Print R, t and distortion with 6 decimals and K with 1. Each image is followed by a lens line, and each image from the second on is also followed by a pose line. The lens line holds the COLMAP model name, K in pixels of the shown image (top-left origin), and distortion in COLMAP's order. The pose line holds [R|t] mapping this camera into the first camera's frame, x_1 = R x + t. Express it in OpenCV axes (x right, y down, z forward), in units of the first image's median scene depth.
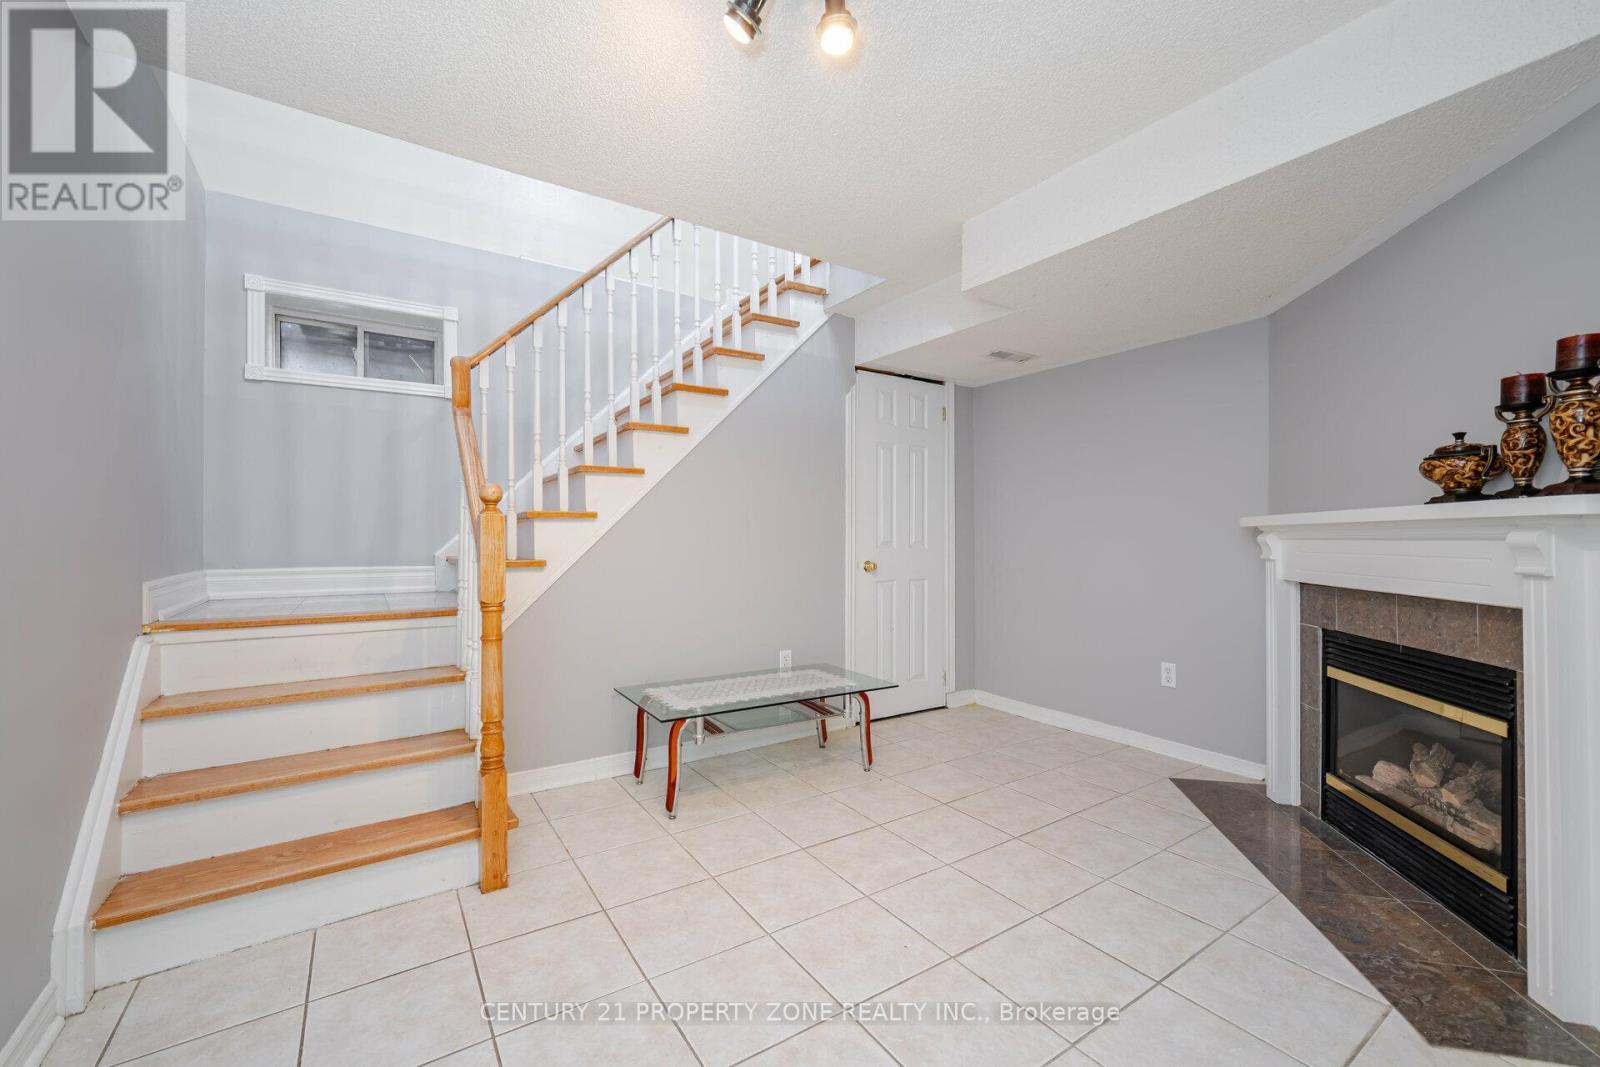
lens RADIAL K [[658.2, 0, 800.0], [0, 658.2, 533.5], [0, 0, 1]] dist [0.002752, -0.000430]
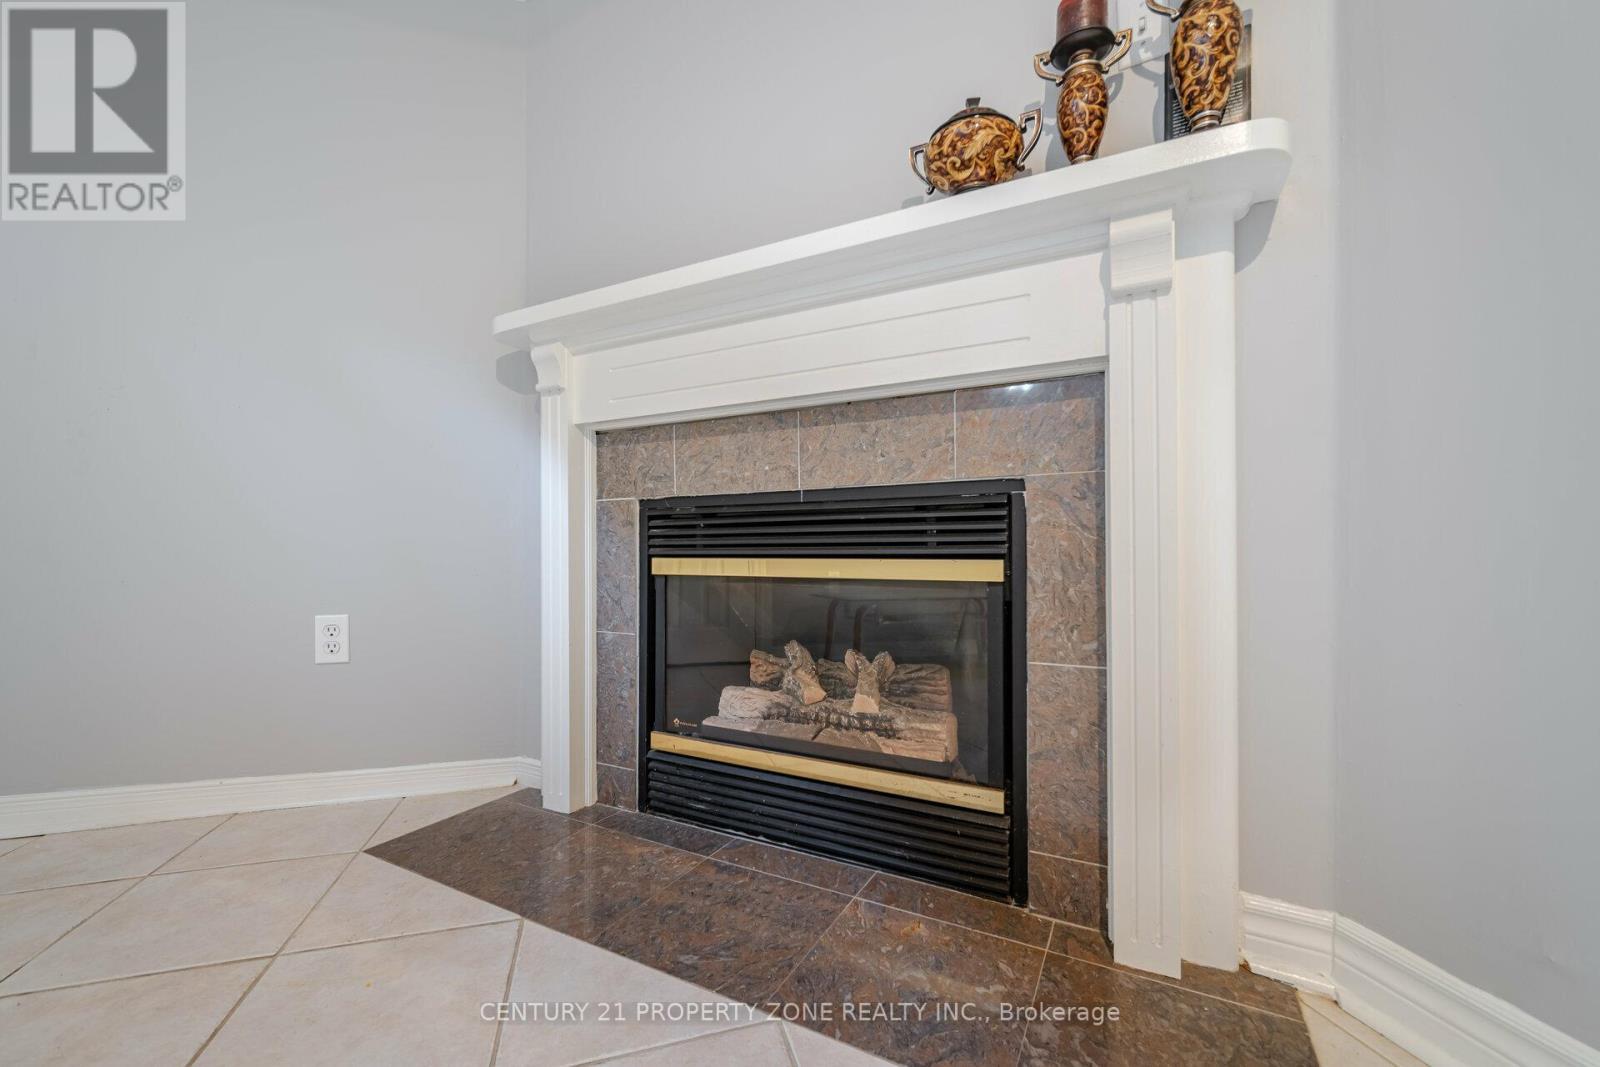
lens RADIAL K [[658.2, 0, 800.0], [0, 658.2, 533.5], [0, 0, 1]] dist [0.002752, -0.000430]
pose [[0.303016, 0.005734, 0.952968, 0.256549], [-0.003276, 0.999982, -0.004975, 0.181609], [-0.952980, -0.001615, 0.303029, 0.683220]]
